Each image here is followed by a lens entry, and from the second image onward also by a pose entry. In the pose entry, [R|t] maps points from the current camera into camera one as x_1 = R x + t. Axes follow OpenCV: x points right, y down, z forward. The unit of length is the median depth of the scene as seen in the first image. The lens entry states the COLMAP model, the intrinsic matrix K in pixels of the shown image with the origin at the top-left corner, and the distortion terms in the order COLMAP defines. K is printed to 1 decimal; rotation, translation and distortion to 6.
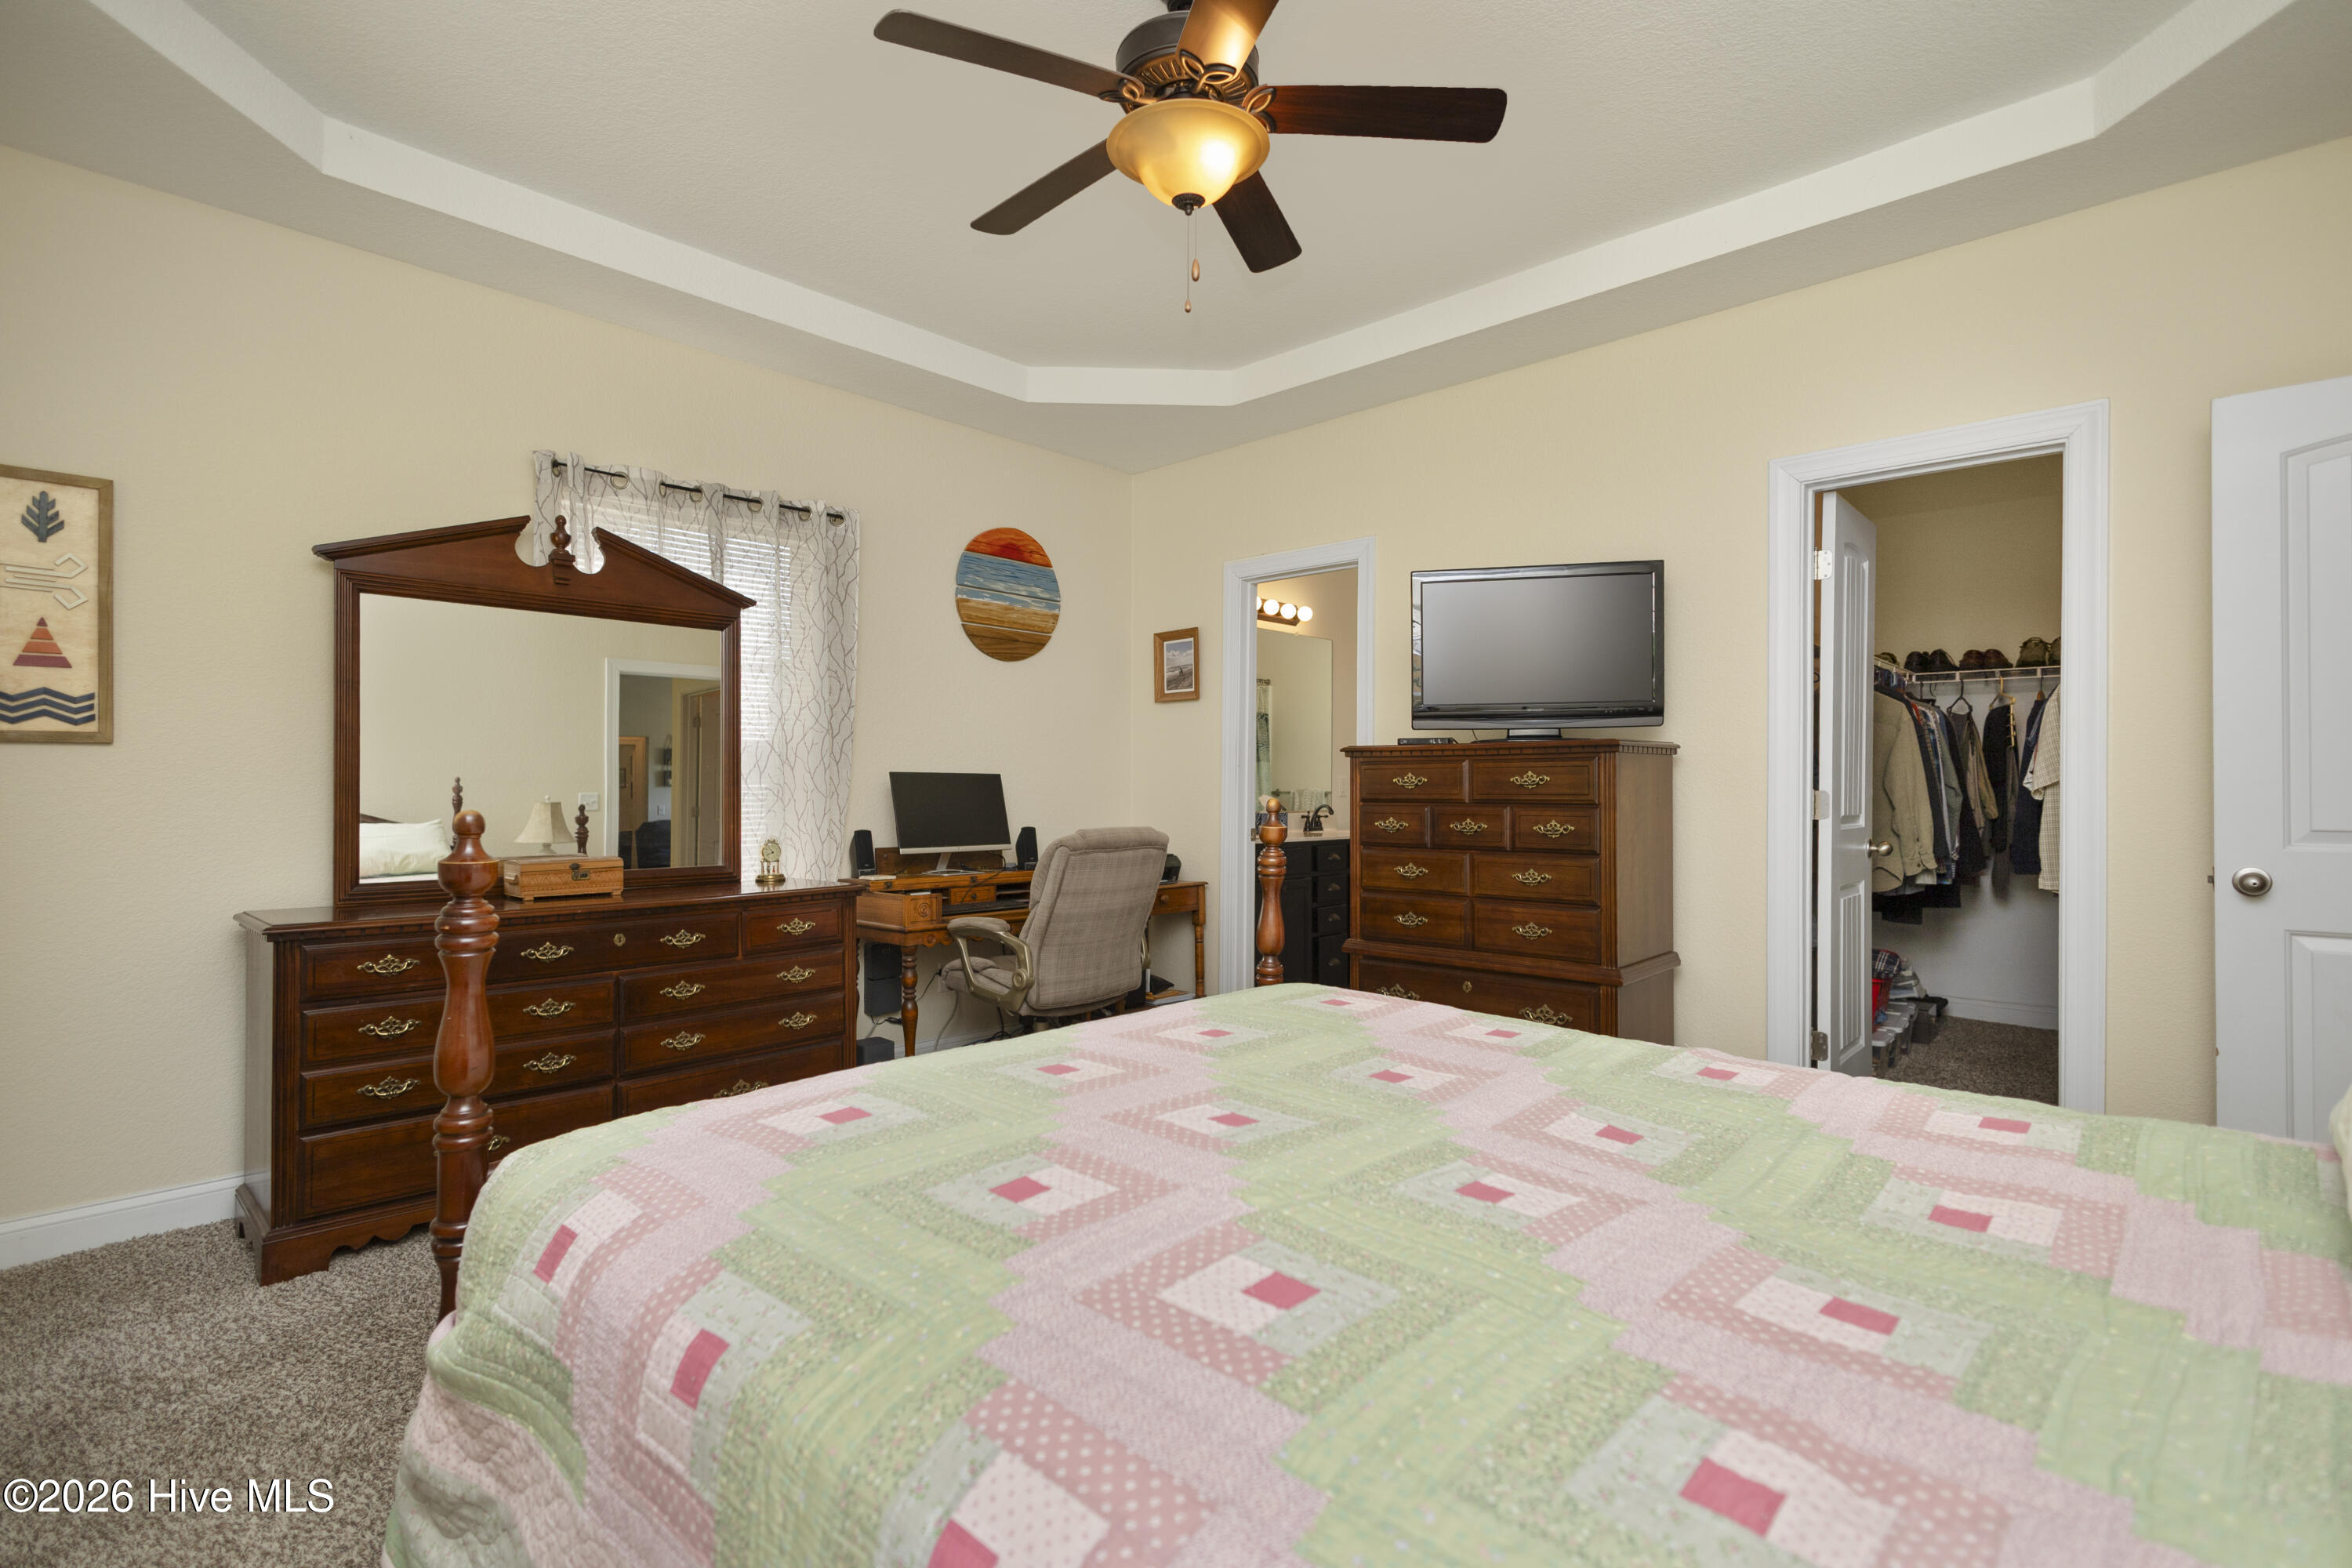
lens RADIAL K [[1087.9, 0, 1193.7], [0, 1087.9, 780.9], [0, 0, 1]] dist [0.010898, -0.002291]
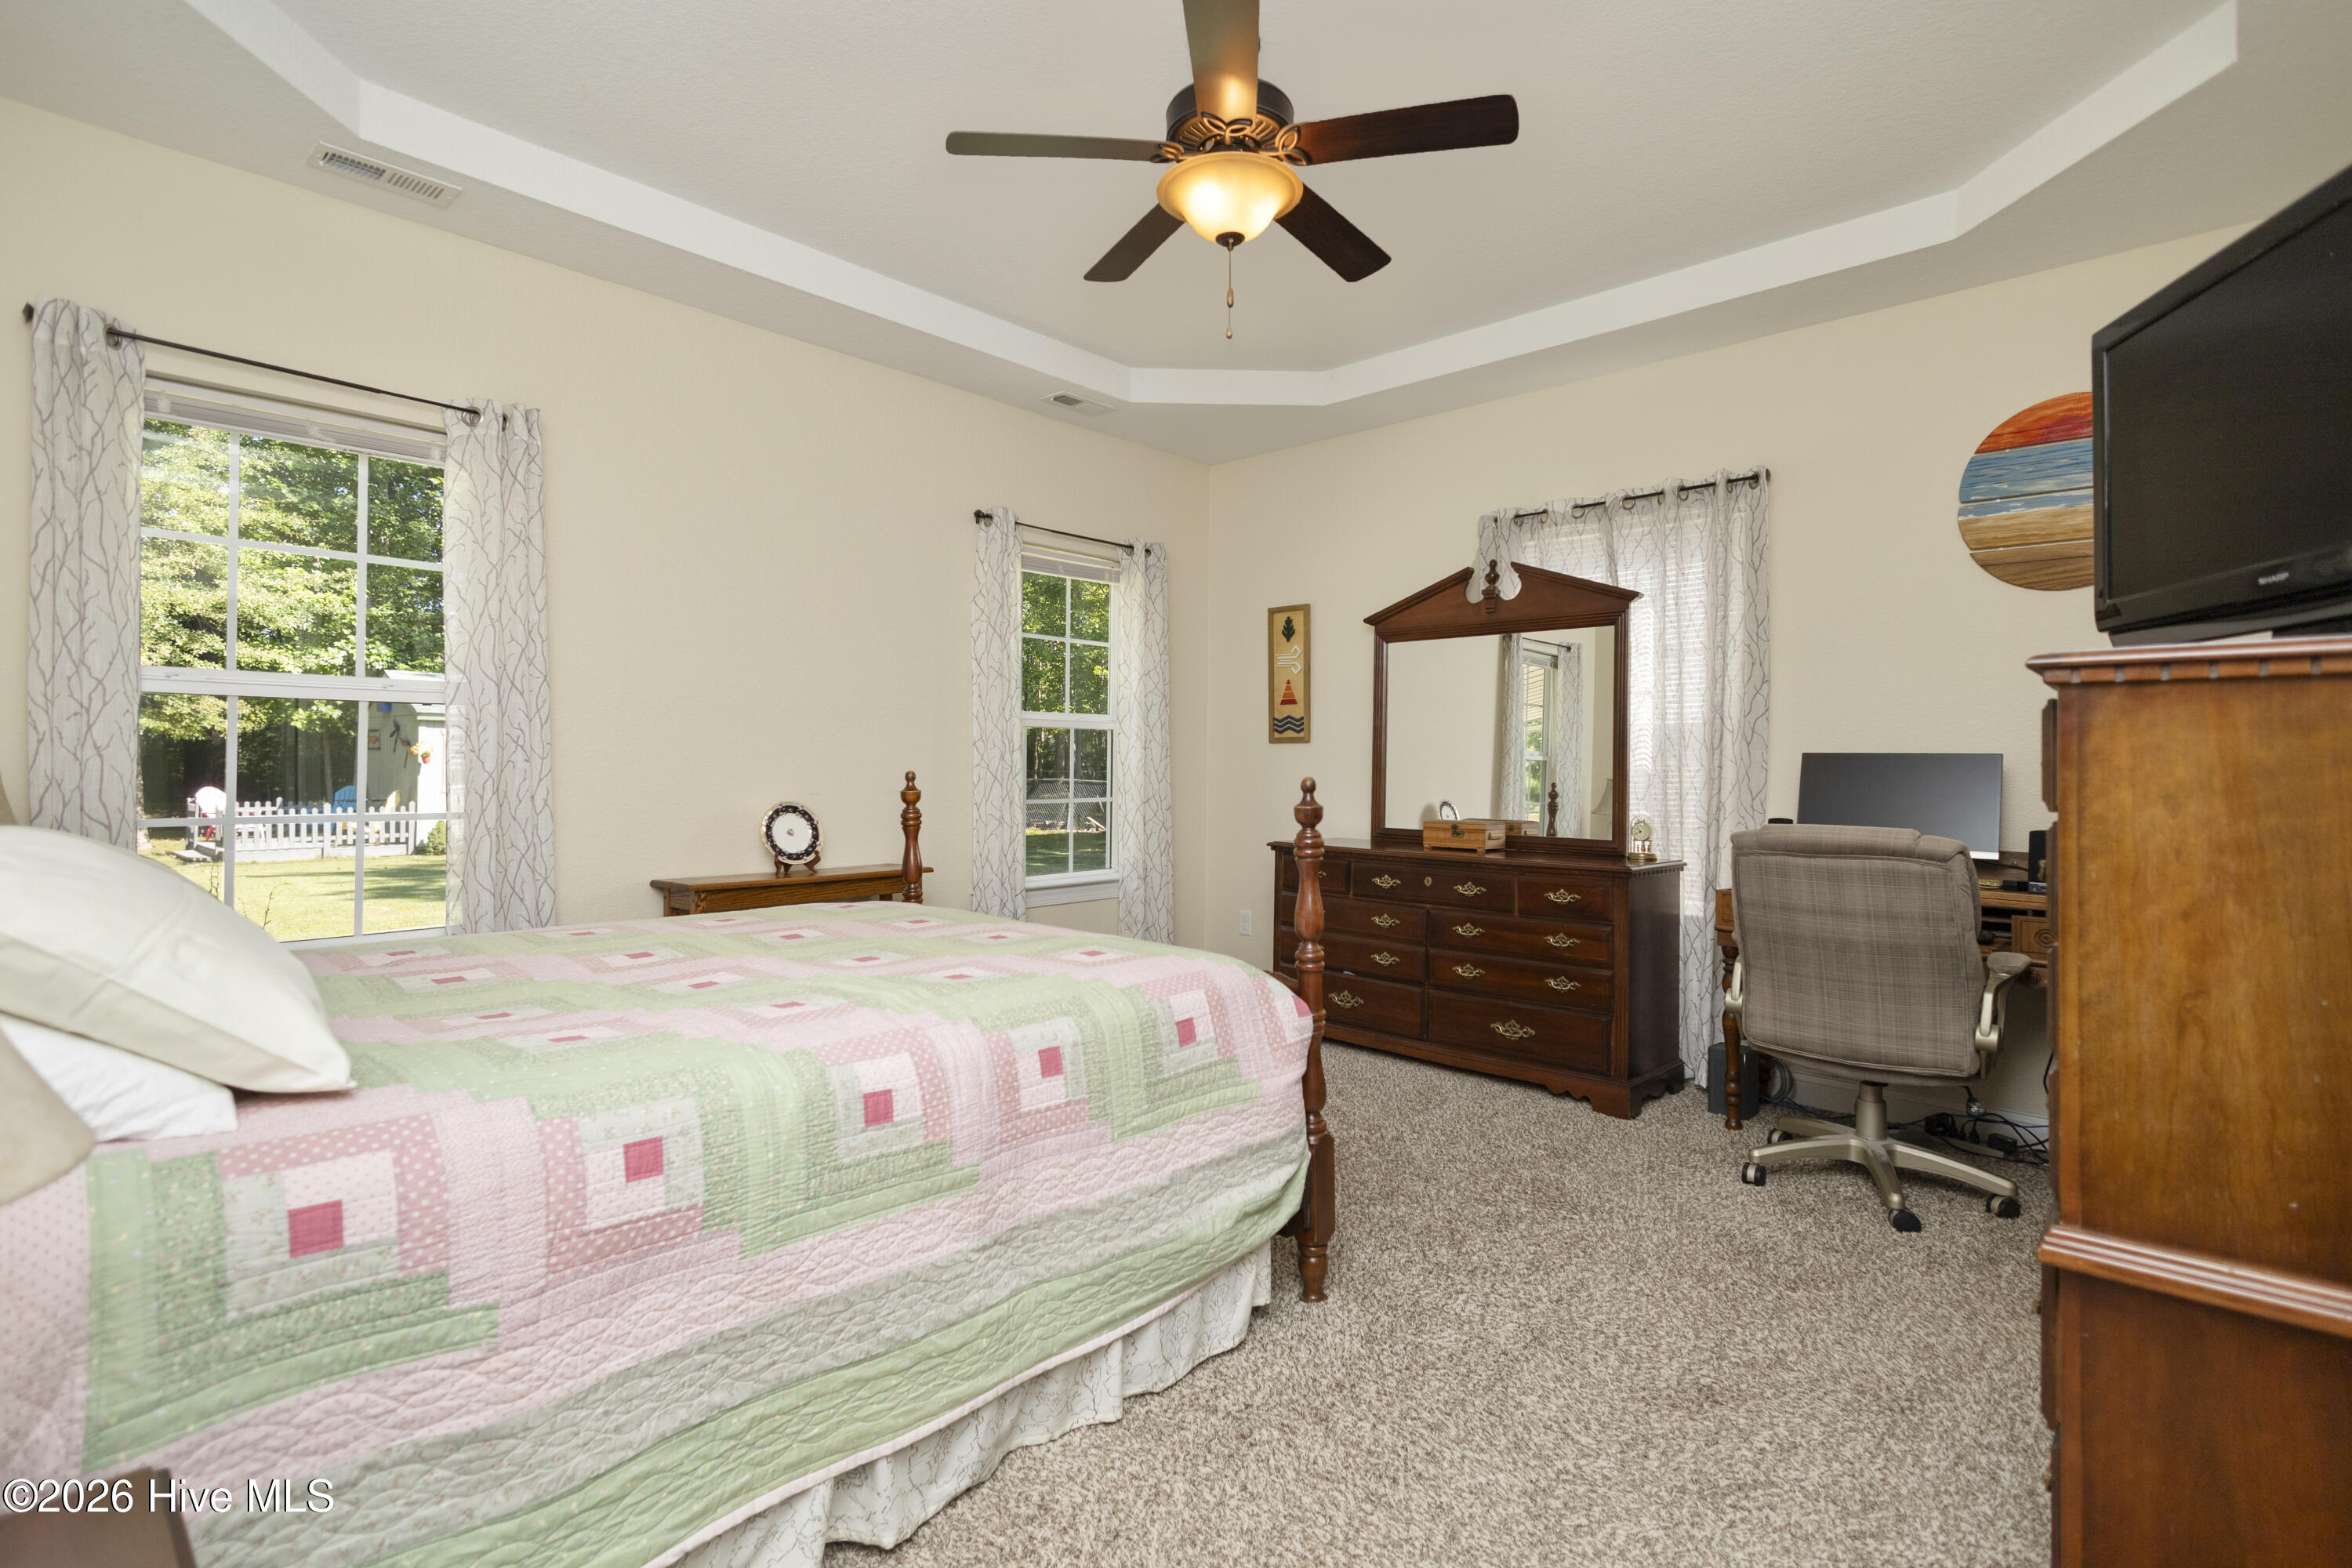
lens RADIAL K [[1087.9, 0, 1188.8], [0, 1087.9, 769.3], [0, 0, 1]] dist [0.010898, -0.002291]
pose [[0.024061, 0.003120, -0.999706, 0.714615], [-0.005233, 0.999982, 0.002995, 0.005595], [0.999697, 0.005160, 0.024076, 0.607152]]
